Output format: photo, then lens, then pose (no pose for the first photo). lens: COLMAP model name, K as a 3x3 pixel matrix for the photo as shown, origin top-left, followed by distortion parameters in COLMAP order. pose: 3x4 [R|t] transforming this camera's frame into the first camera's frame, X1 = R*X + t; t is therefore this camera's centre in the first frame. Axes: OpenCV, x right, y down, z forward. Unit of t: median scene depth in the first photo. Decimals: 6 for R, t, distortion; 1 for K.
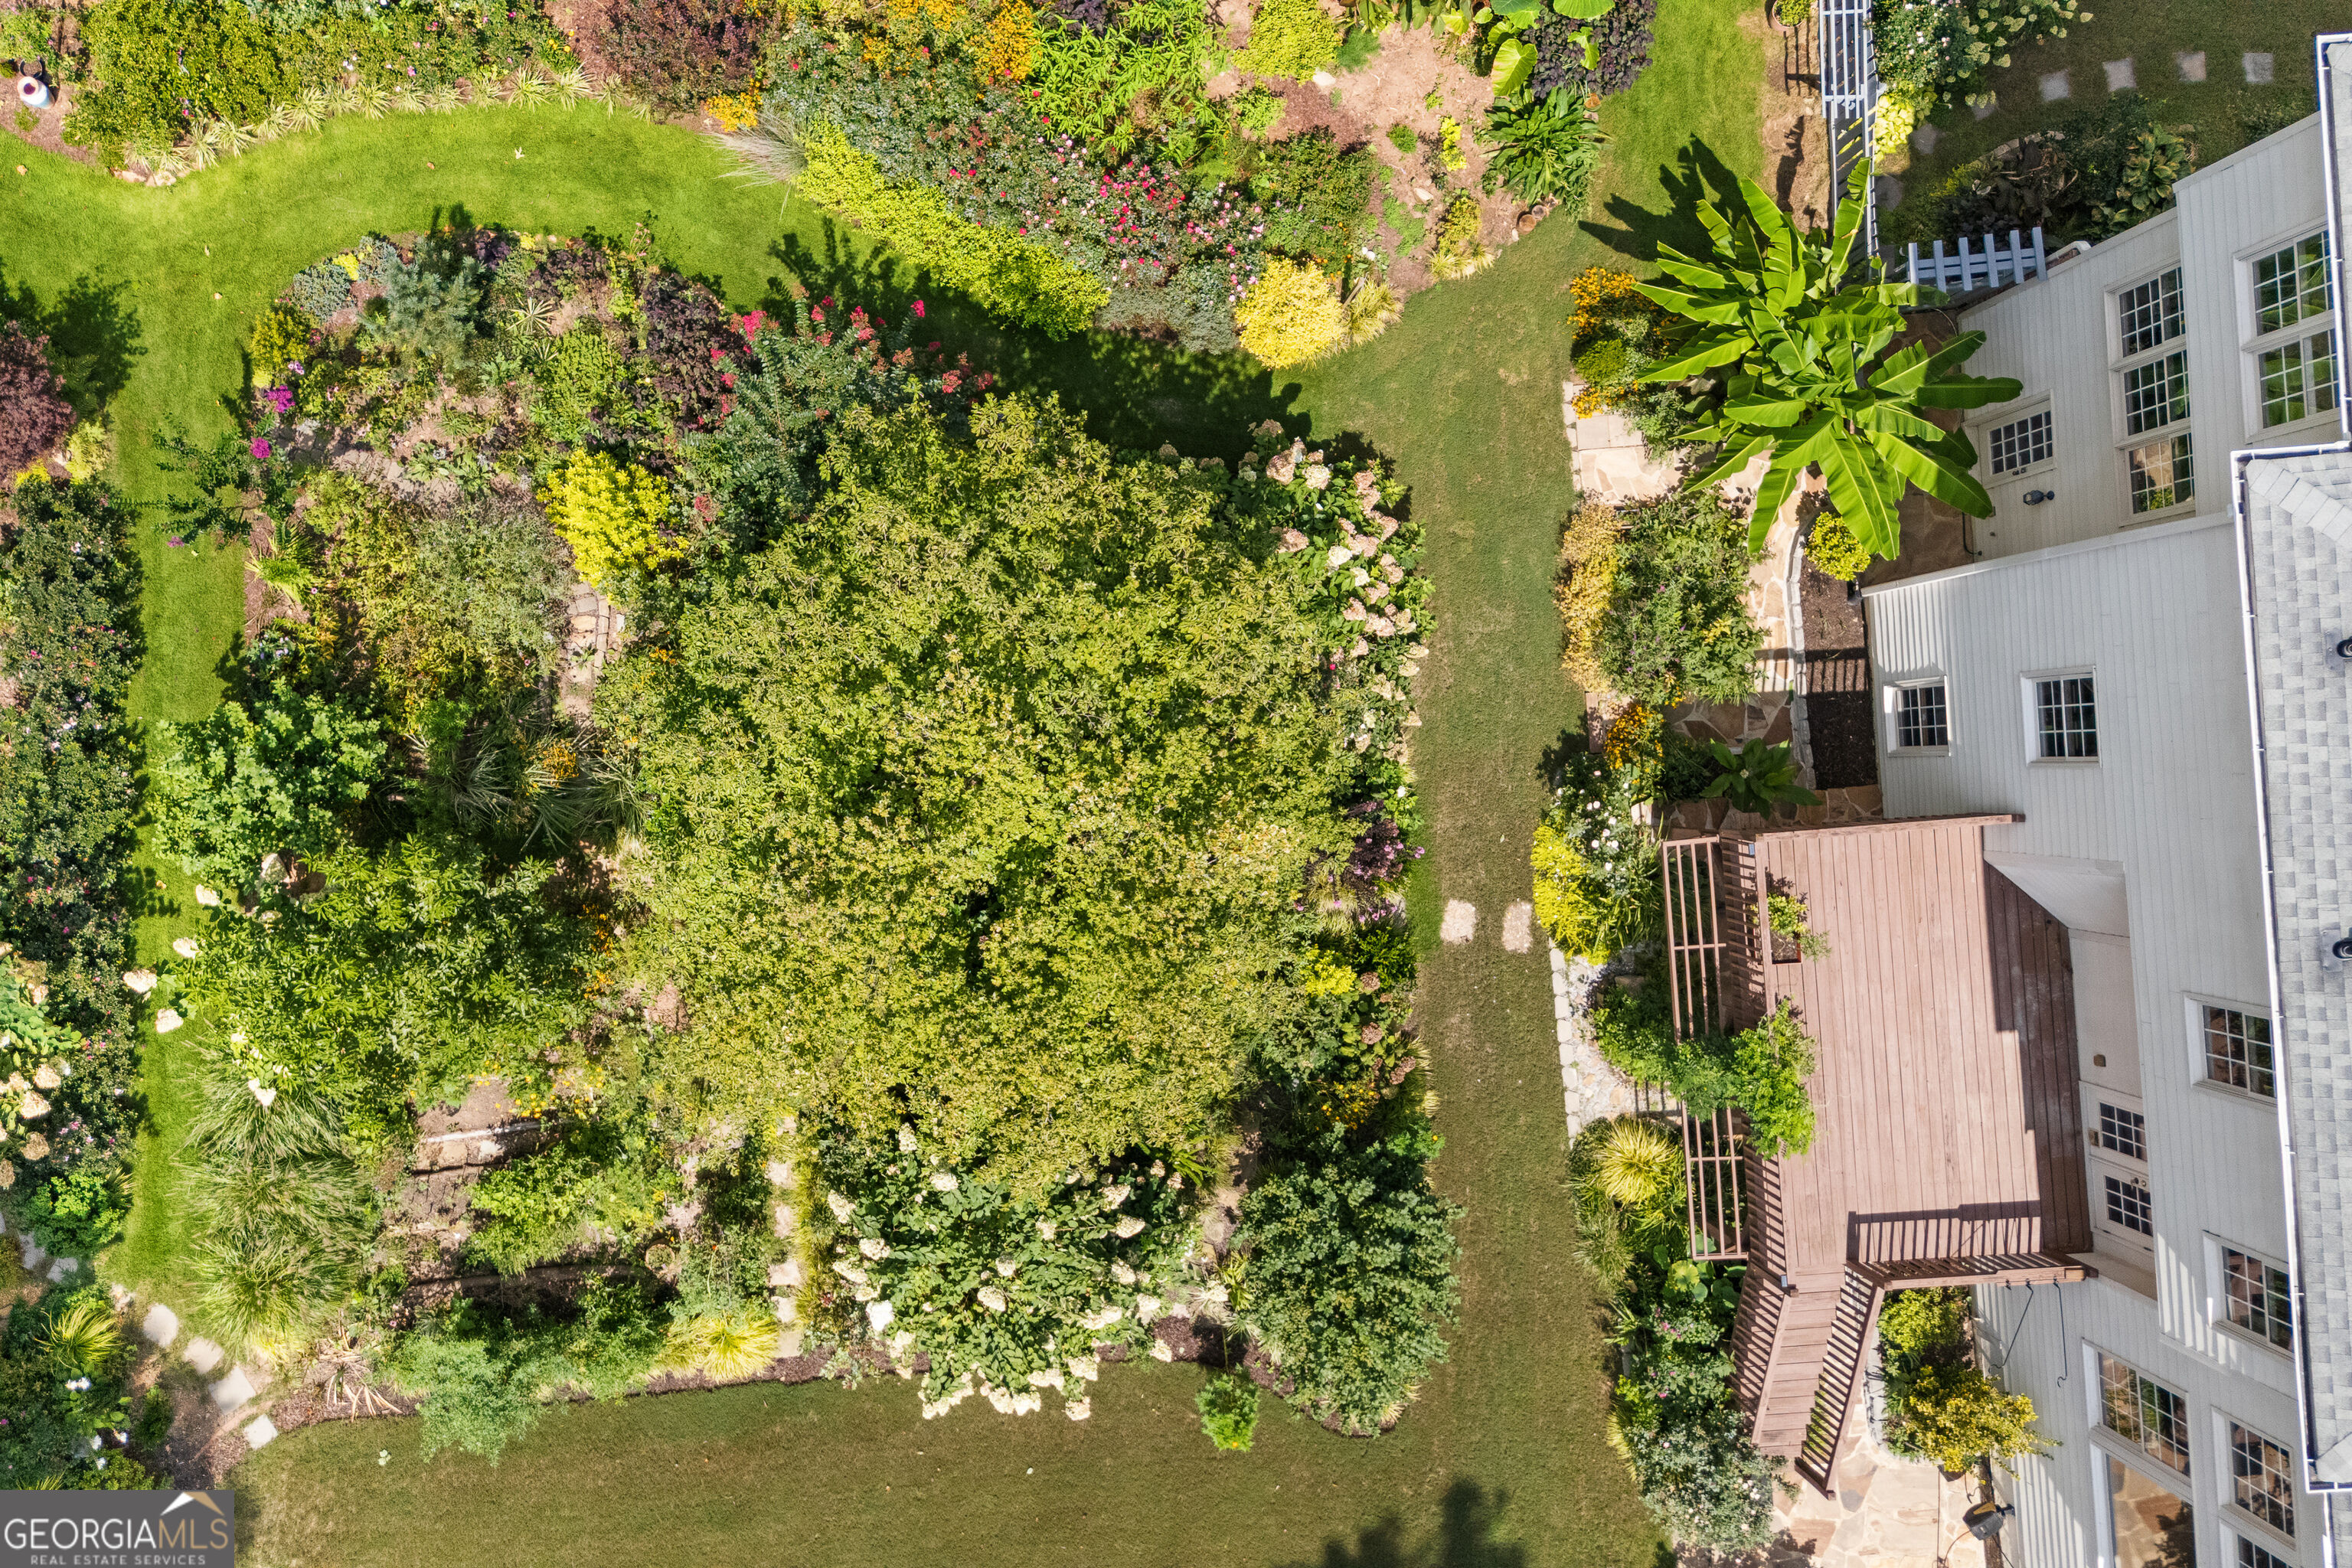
lens RADIAL K [[2026.7, 0, 1044.9], [0, 2026.7, 779.5], [0, 0, 1]] dist [0.133151, -0.293418]
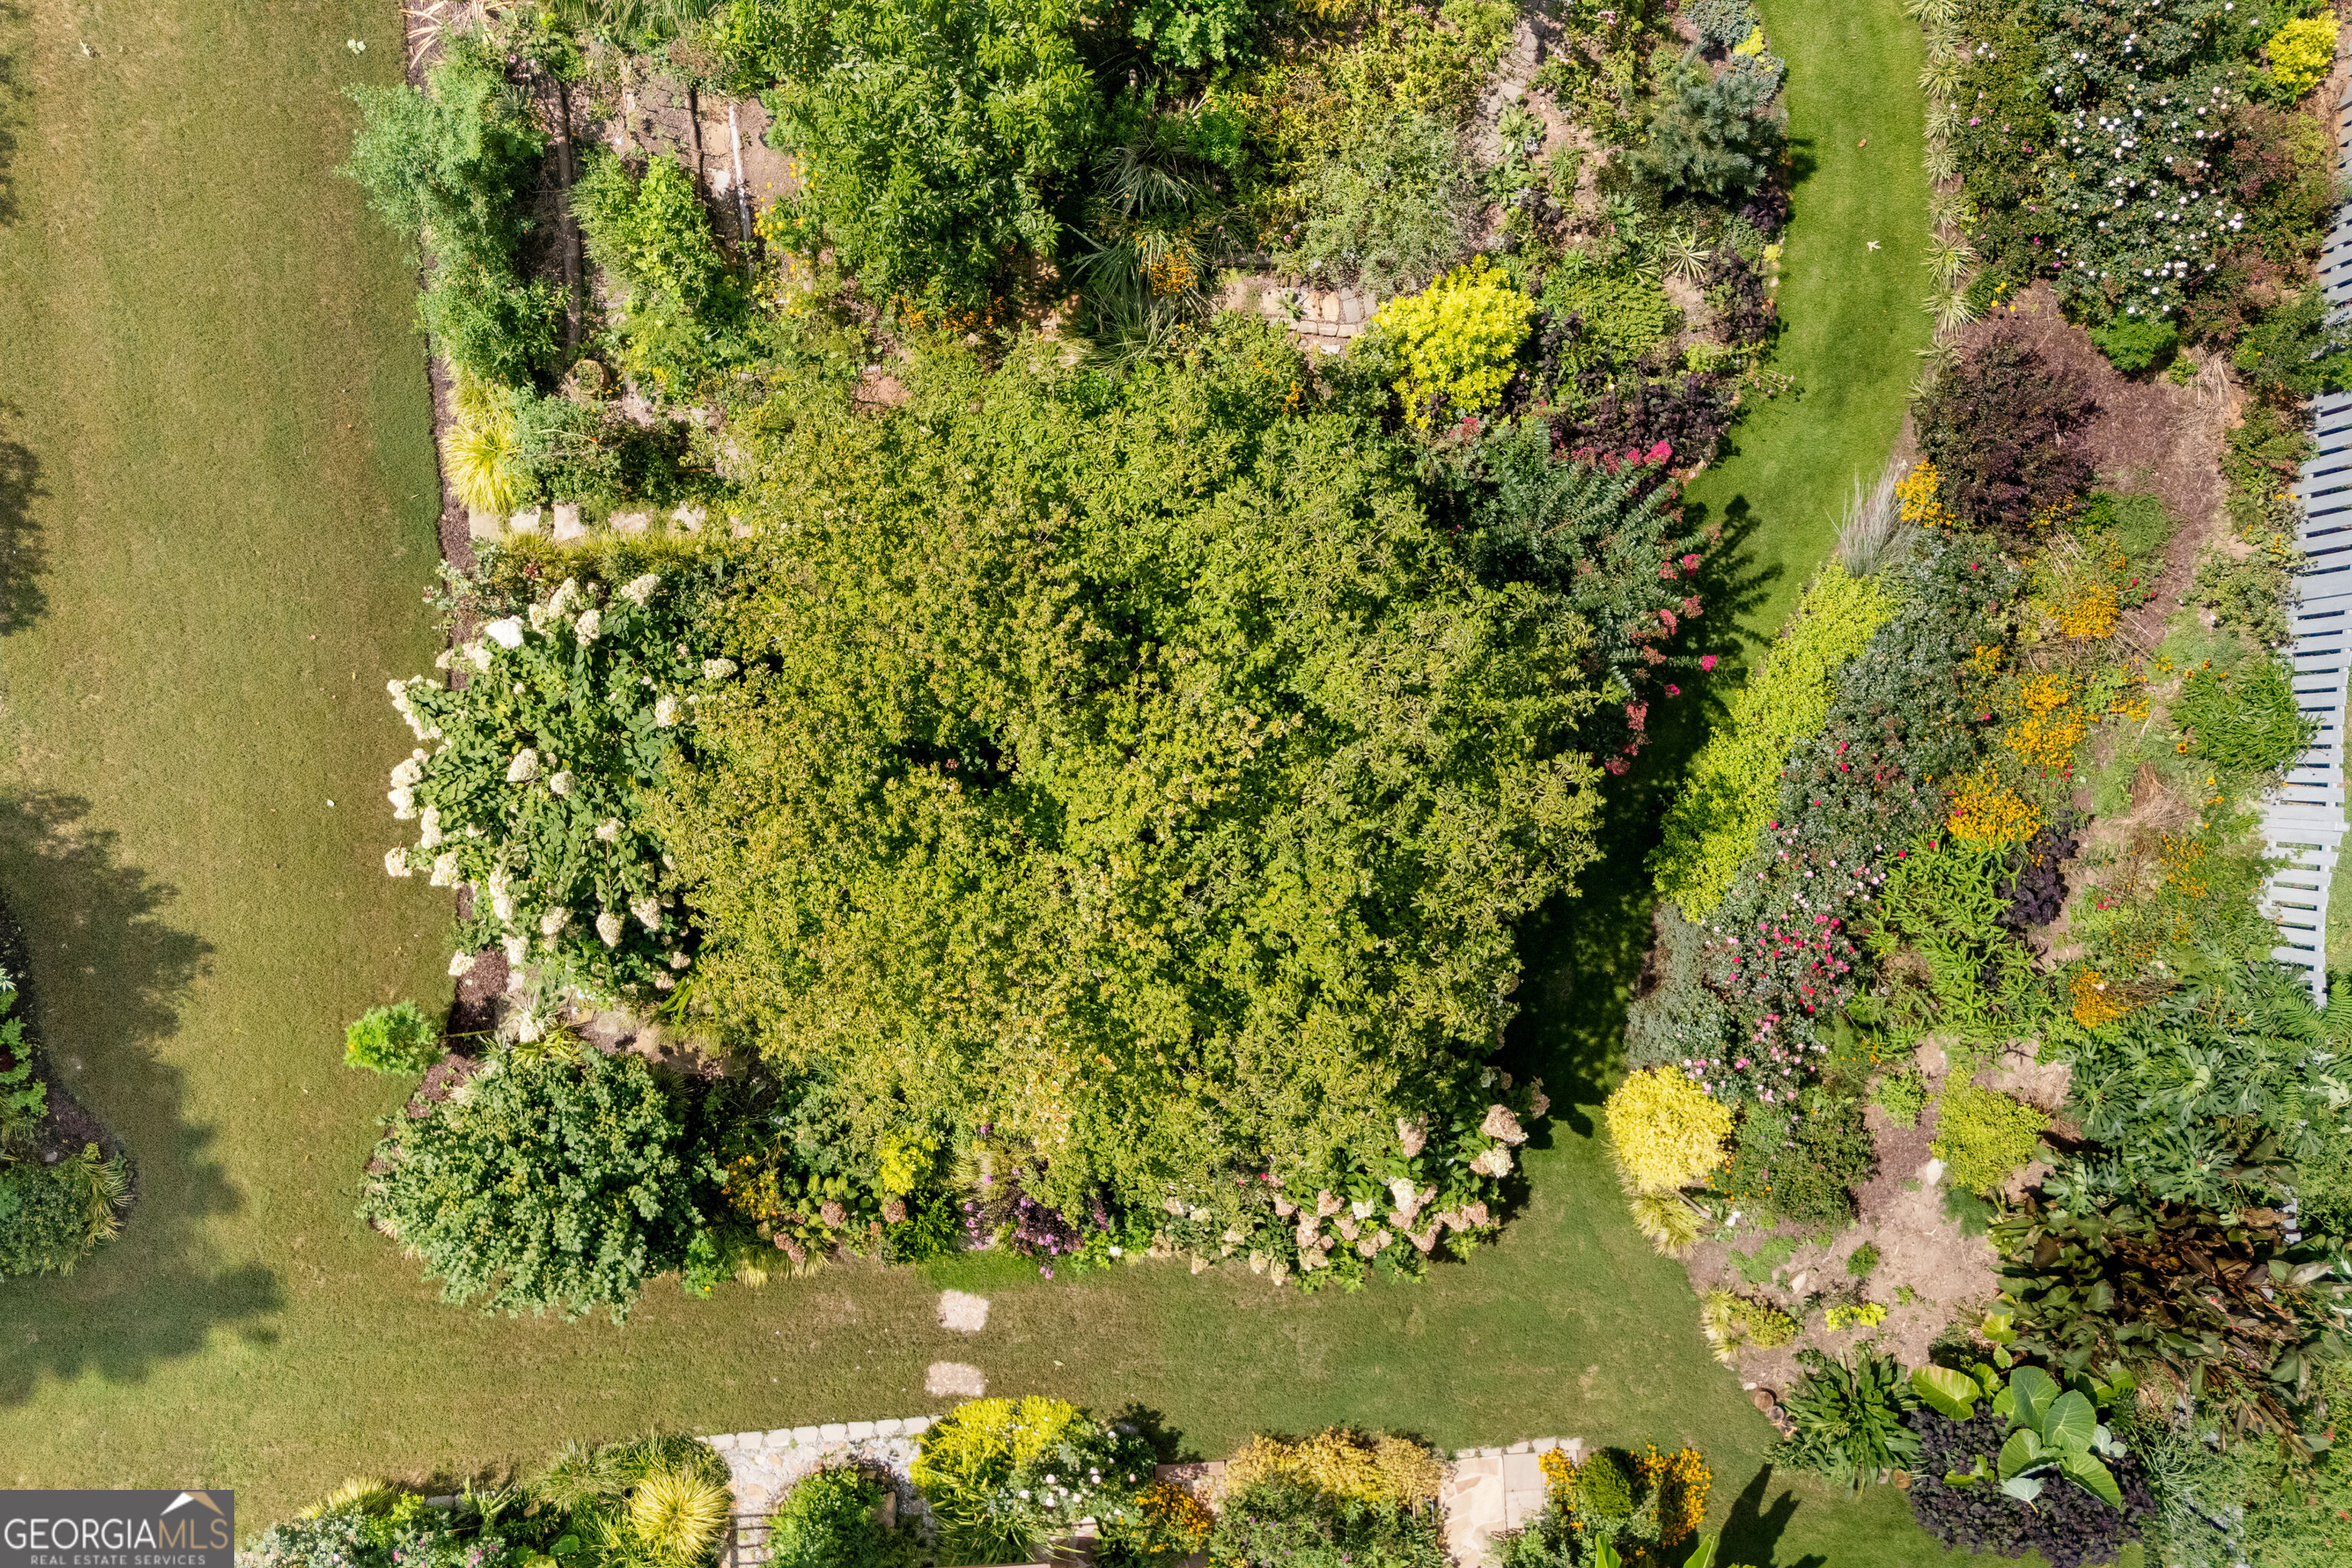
lens RADIAL K [[1961.1, 0, 1176.0], [0, 1961.1, 784.0], [0, 0, 1]] dist [0.069539, -0.073906]
pose [[-0.019886, 0.999720, -0.012804, -0.012442], [-0.999511, -0.020188, -0.023887, 0.004485], [-0.024139, 0.012323, 0.999633, 0.172686]]
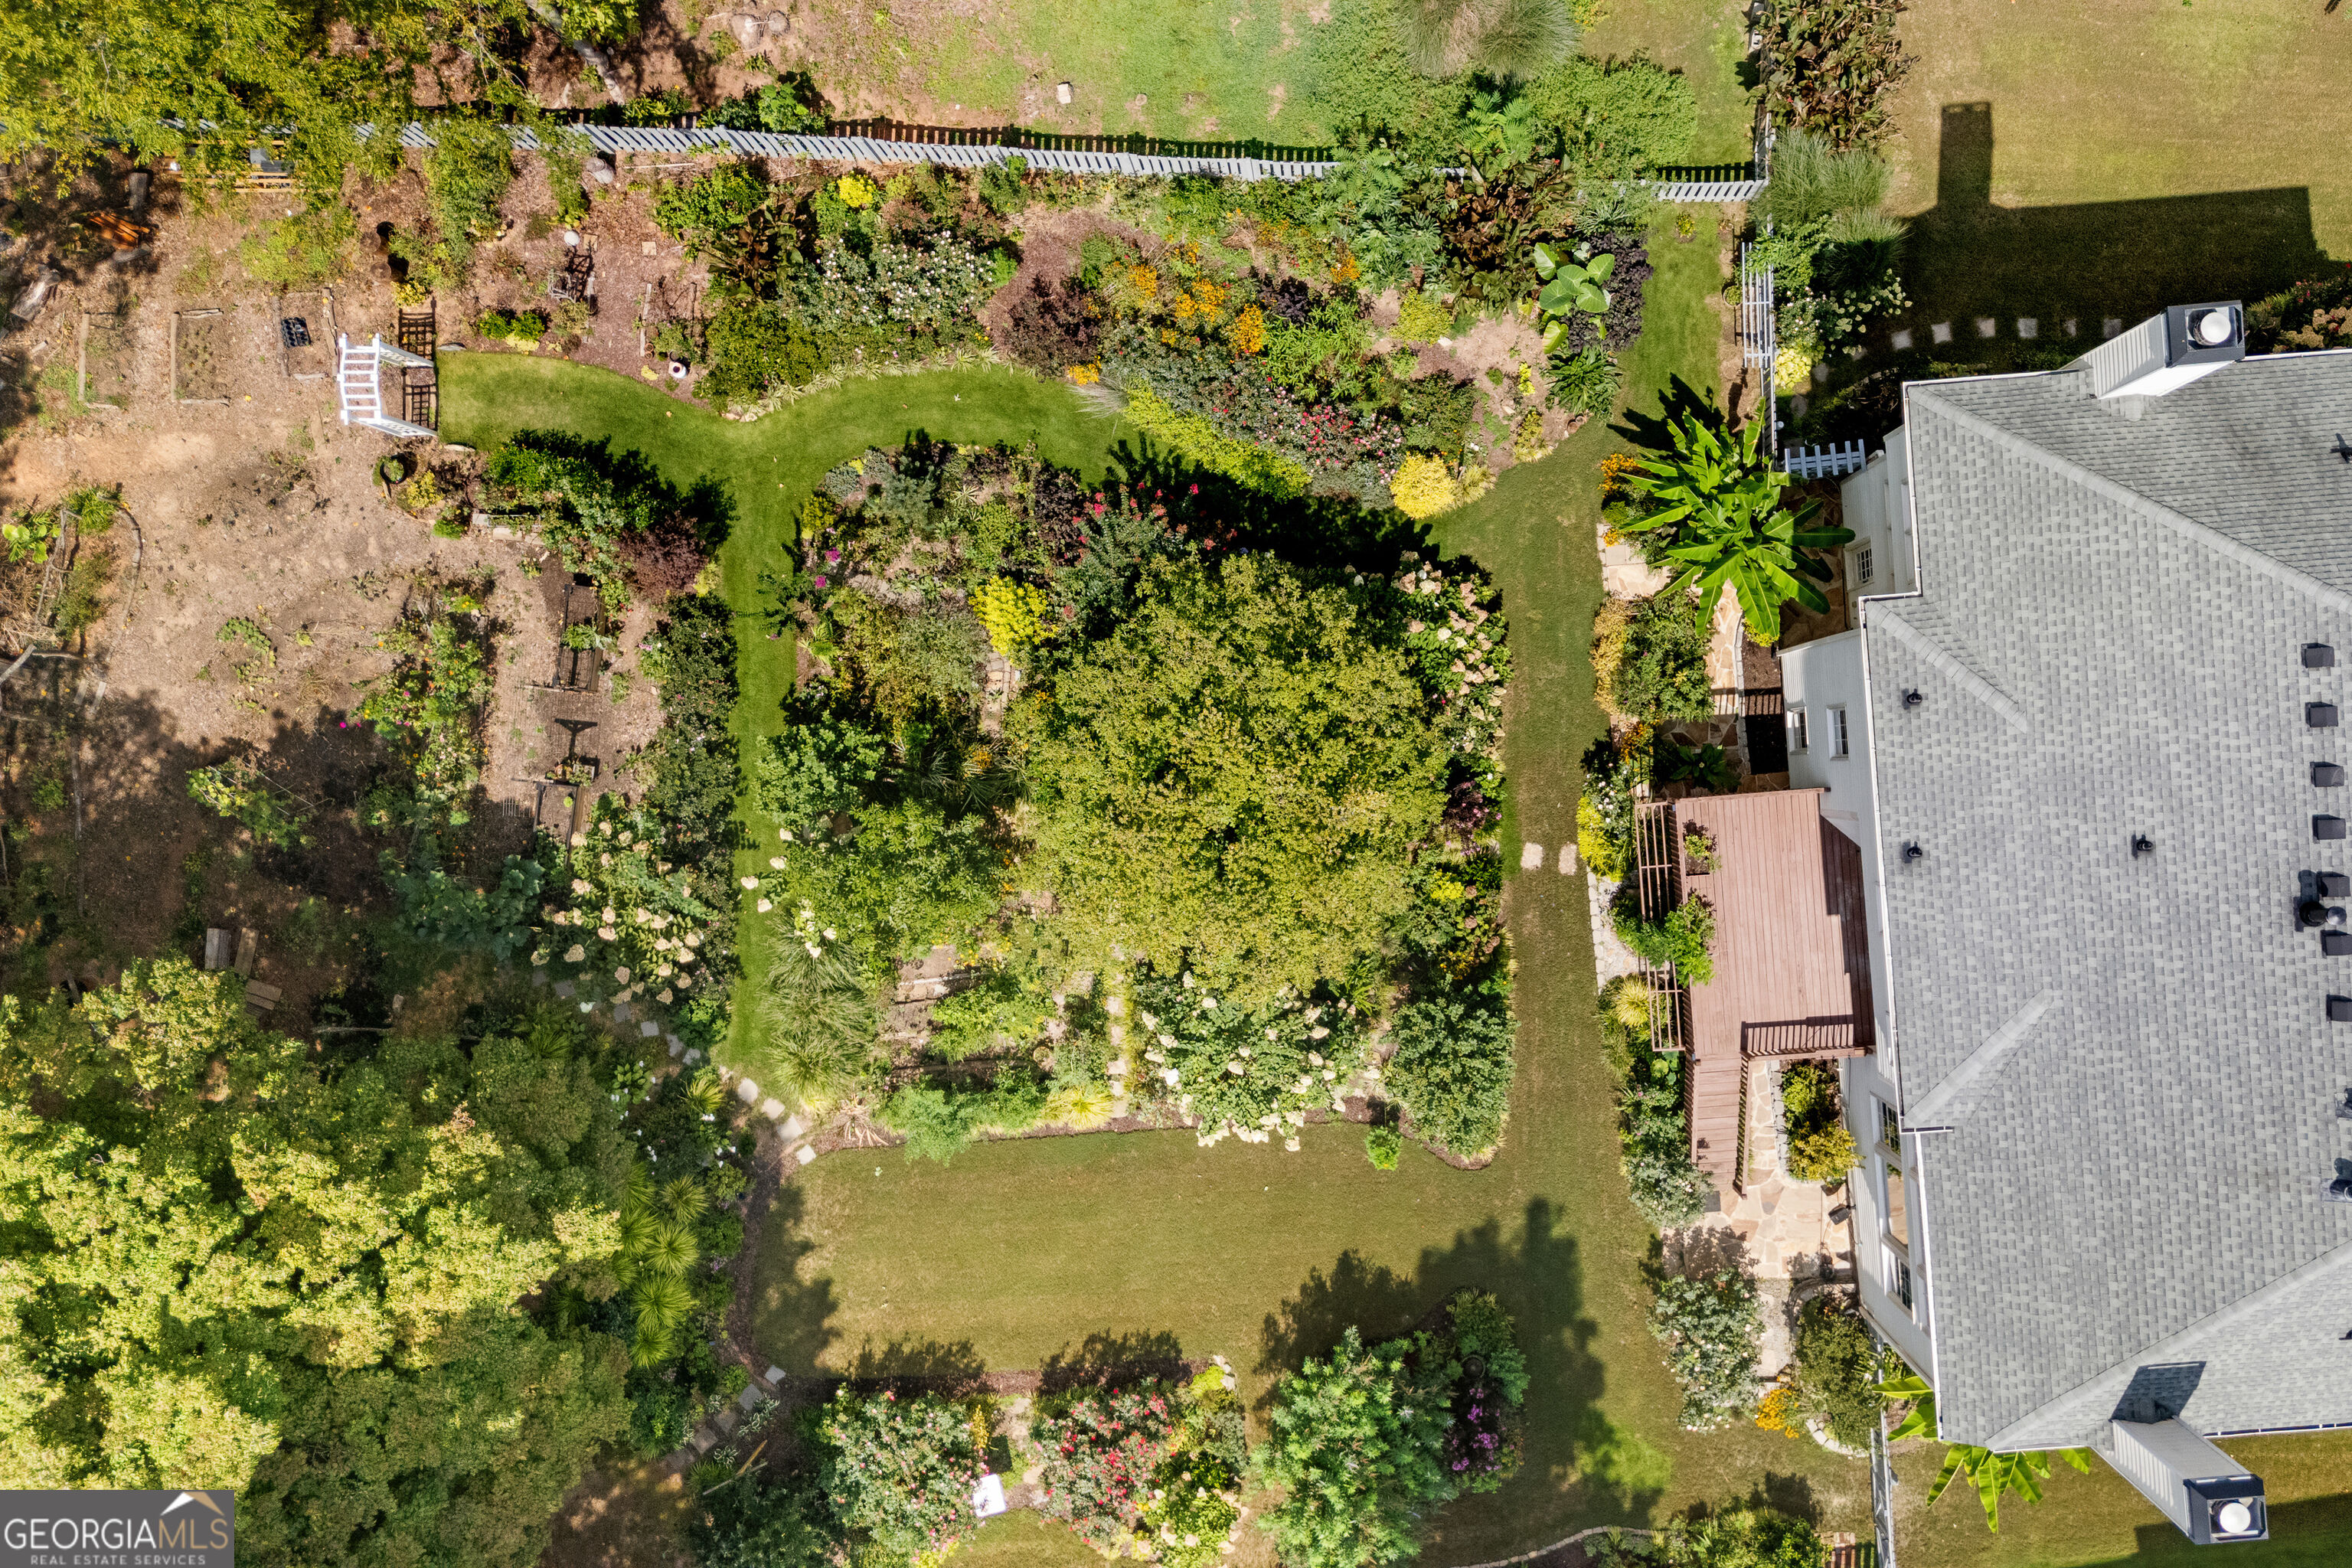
lens RADIAL K [[2084.1, 0, 1395.9], [0, 2084.1, 782.2], [0, 0, 1]] dist [0.095386, -0.015170]
pose [[0.999995, -0.002056, 0.002216, 0.098675], [0.002057, 0.999998, -0.000285, 0.011792], [-0.002215, 0.000290, 0.999998, -0.718628]]
